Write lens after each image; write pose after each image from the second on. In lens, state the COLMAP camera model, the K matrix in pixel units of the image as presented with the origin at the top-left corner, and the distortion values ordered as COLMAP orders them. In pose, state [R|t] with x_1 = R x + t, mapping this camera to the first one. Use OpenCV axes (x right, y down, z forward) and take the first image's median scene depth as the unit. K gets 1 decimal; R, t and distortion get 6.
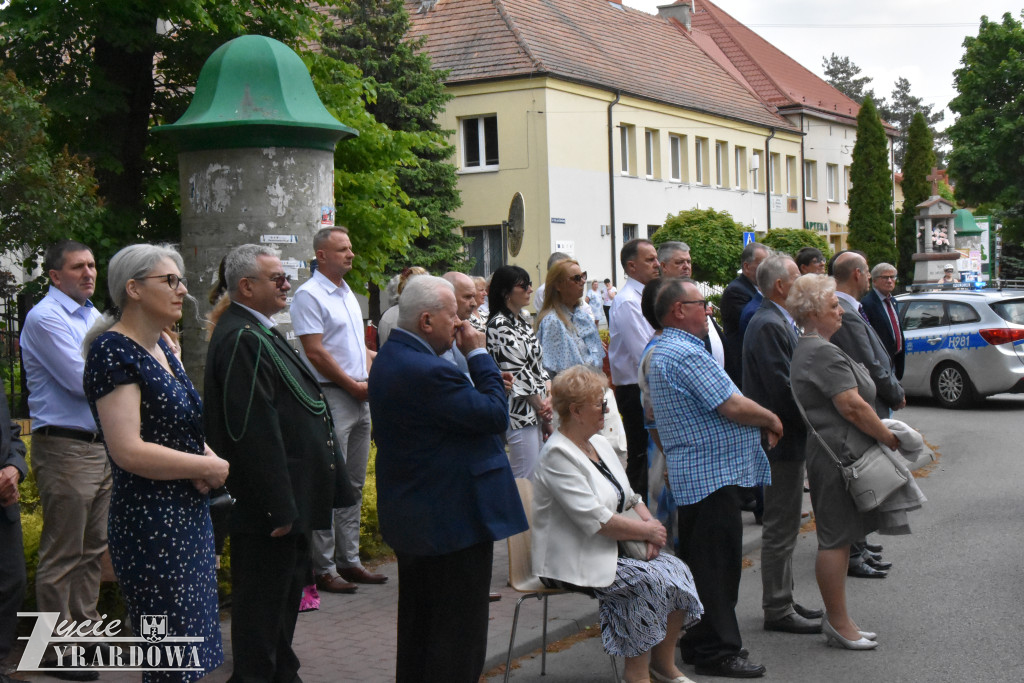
lens RADIAL K [[1731.8, 0, 497.2], [0, 1731.8, 362.8], [0, 0, 1]] dist [0.093880, 0.684837]
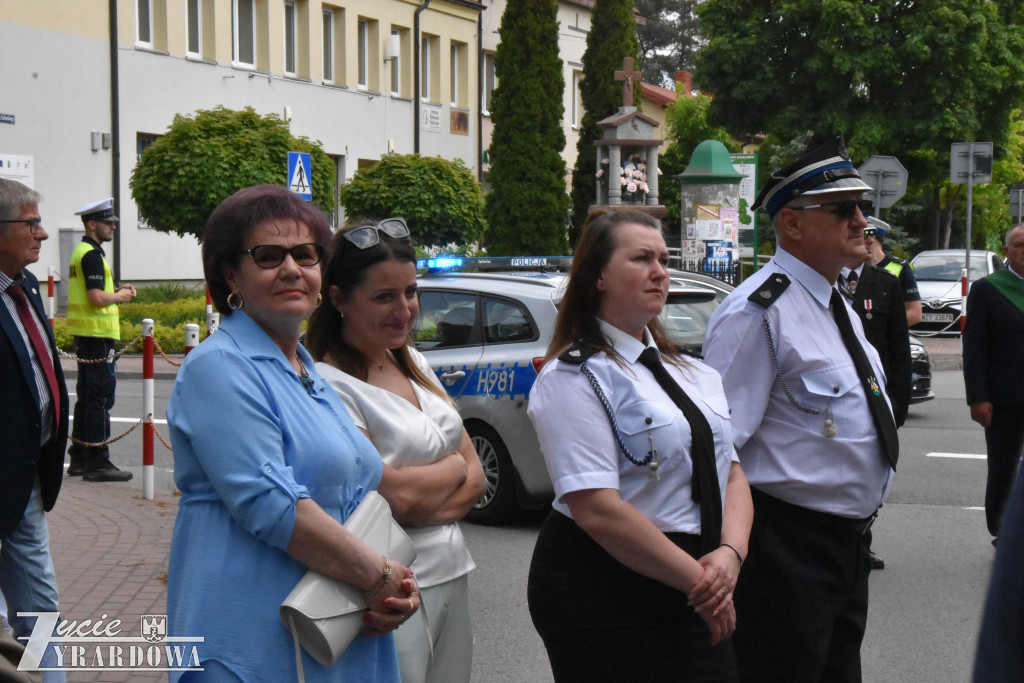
lens RADIAL K [[2520.2, 0, 510.0], [0, 2520.2, 370.6], [0, 0, 1]] dist [0.527580, 0.168512]
pose [[0.988036, 0.030336, 0.151213, 0.078443], [-0.031090, 0.999513, 0.002626, -0.008081], [-0.151060, -0.007296, 0.988498, 0.156730]]
